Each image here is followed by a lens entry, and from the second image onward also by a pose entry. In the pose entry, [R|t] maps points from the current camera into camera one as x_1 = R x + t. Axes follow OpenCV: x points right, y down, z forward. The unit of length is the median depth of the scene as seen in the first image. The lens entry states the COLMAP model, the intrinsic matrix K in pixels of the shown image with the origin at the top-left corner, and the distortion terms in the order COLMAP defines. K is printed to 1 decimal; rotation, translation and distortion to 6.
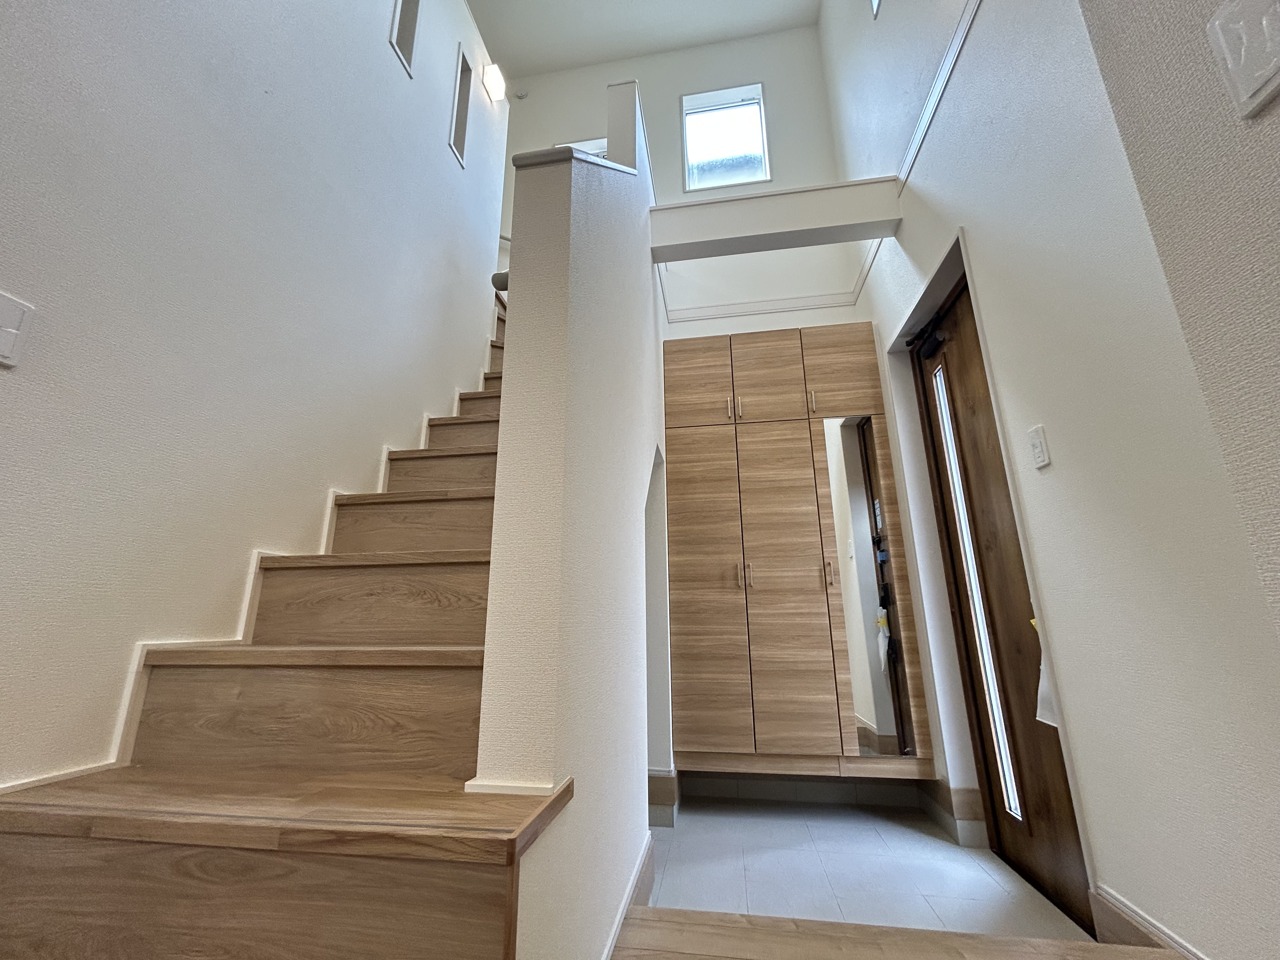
lens RADIAL K [[518.2, 0, 641.3], [0, 518.2, 481.1], [0, 0, 1]] dist [-0.002492, 0.001379]
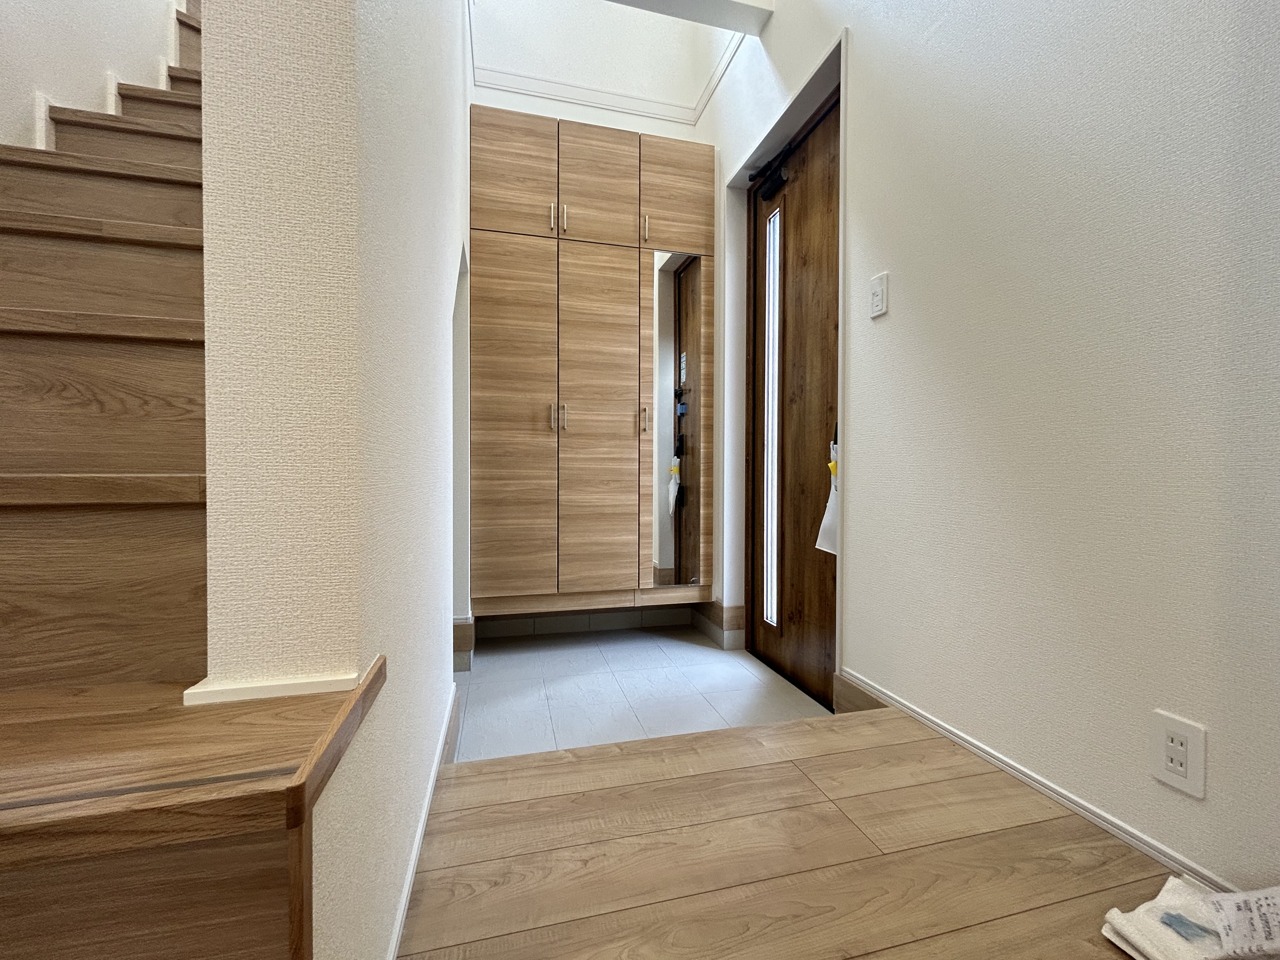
lens RADIAL K [[518.2, 0, 640.8], [0, 518.2, 478.5], [0, 0, 1]] dist [-0.002492, 0.001379]
pose [[0.916327, 0.005791, 0.400388, -0.037709], [-0.112957, 0.963026, 0.244584, 0.055027], [-0.384168, -0.269346, 0.883101, 0.127576]]
